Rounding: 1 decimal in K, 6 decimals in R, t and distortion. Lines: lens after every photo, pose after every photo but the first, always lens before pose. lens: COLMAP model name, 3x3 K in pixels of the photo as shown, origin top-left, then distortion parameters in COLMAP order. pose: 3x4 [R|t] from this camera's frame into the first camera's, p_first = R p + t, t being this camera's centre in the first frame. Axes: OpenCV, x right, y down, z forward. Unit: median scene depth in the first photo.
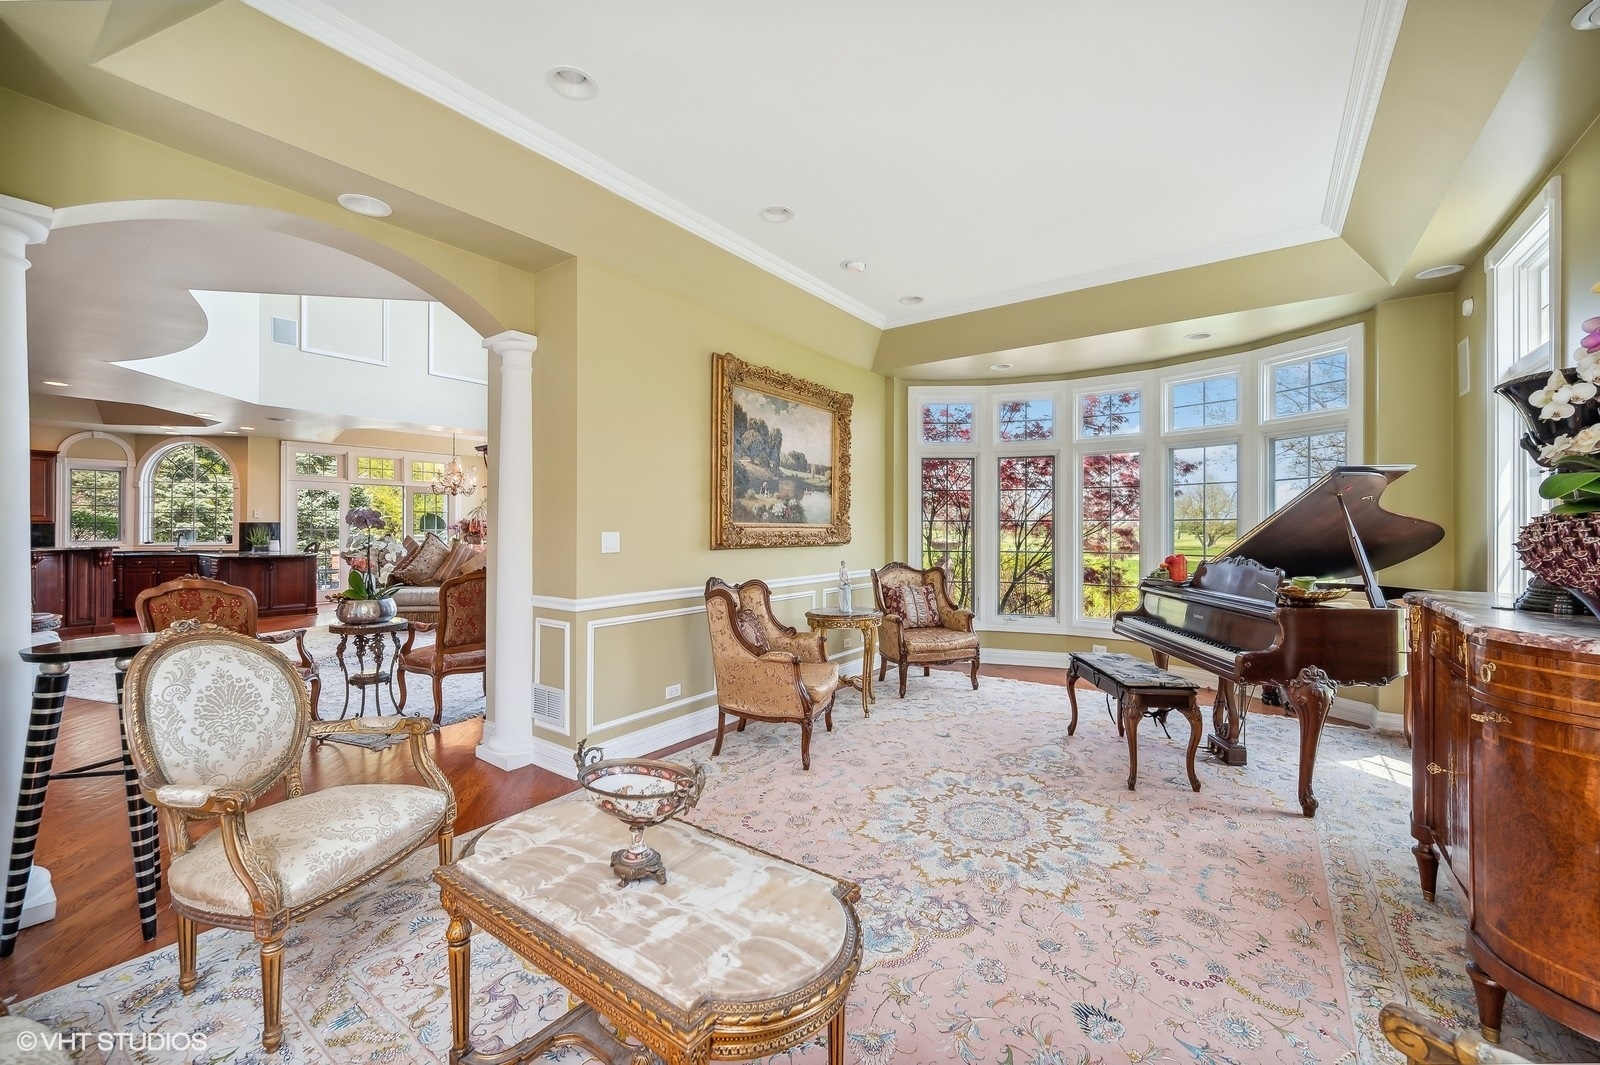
lens RADIAL K [[630.6, 0, 800.0], [0, 630.6, 532.5], [0, 0, 1]] dist [0.001408, 0.000157]
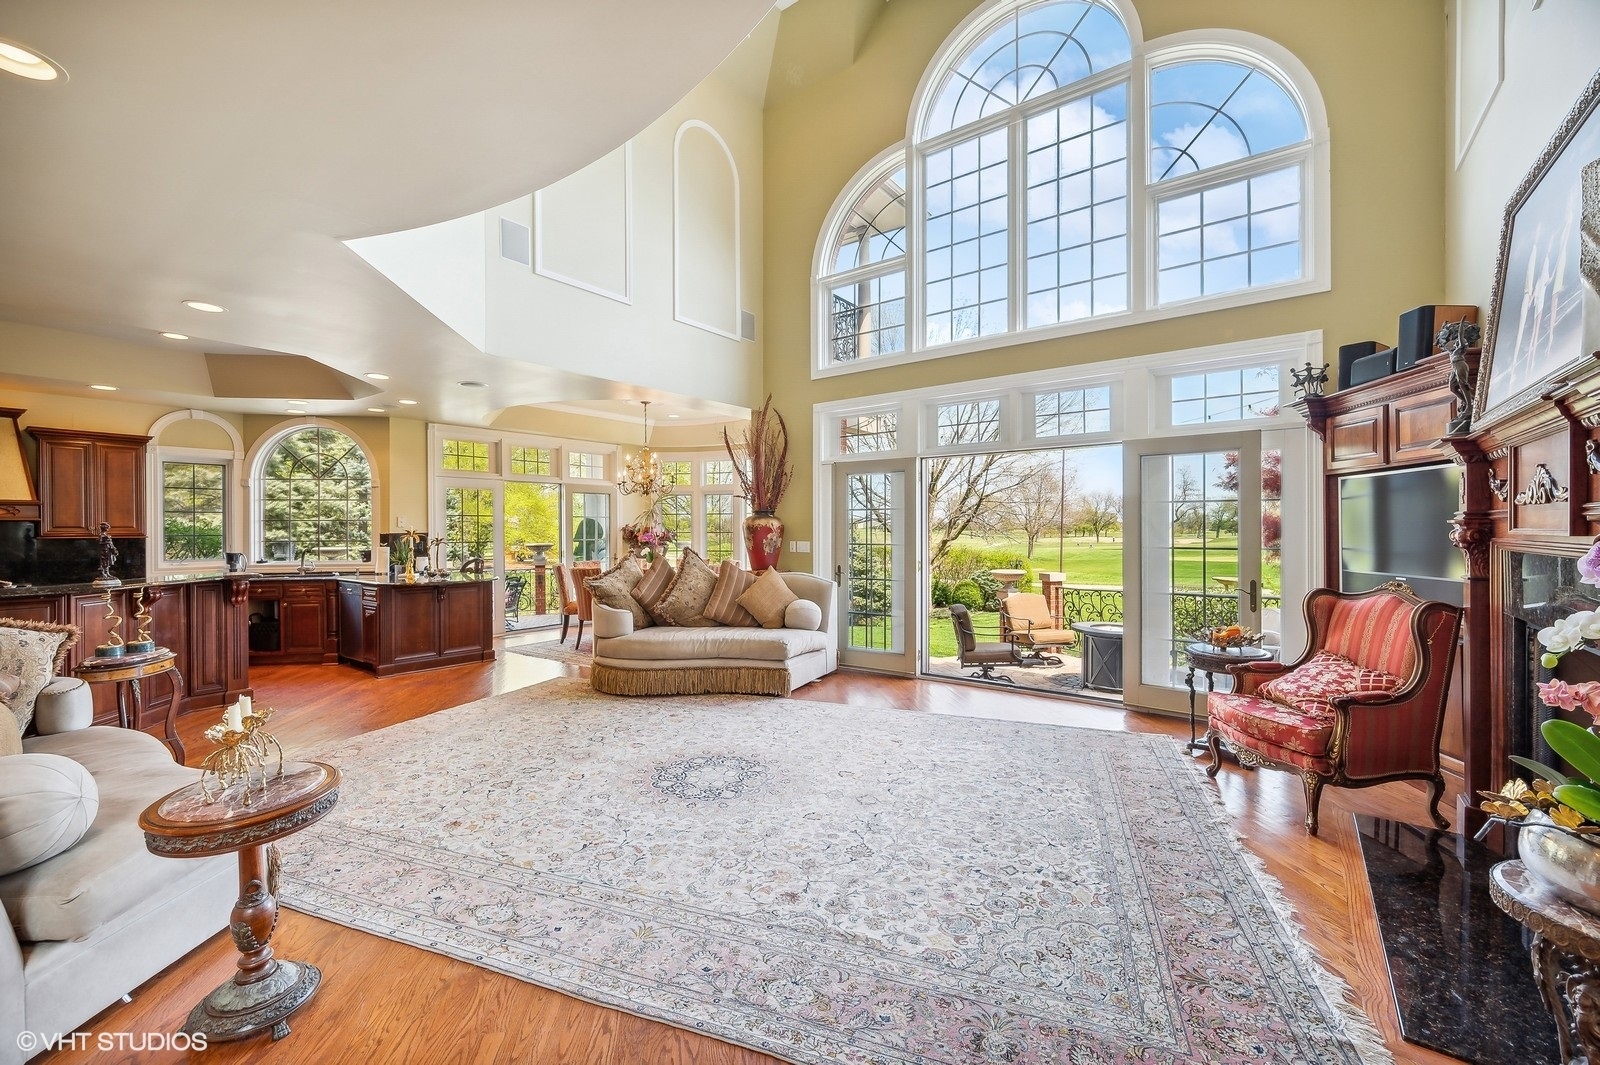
lens RADIAL K [[652.9, 0, 800.0], [0, 652.9, 532.5], [0, 0, 1]] dist [-0.000444, -0.000024]
pose [[0.999805, -0.006086, -0.018806, -0.394798], [0.006075, 0.999981, -0.000607, -0.013900], [0.018809, 0.000492, 0.999823, 0.255636]]
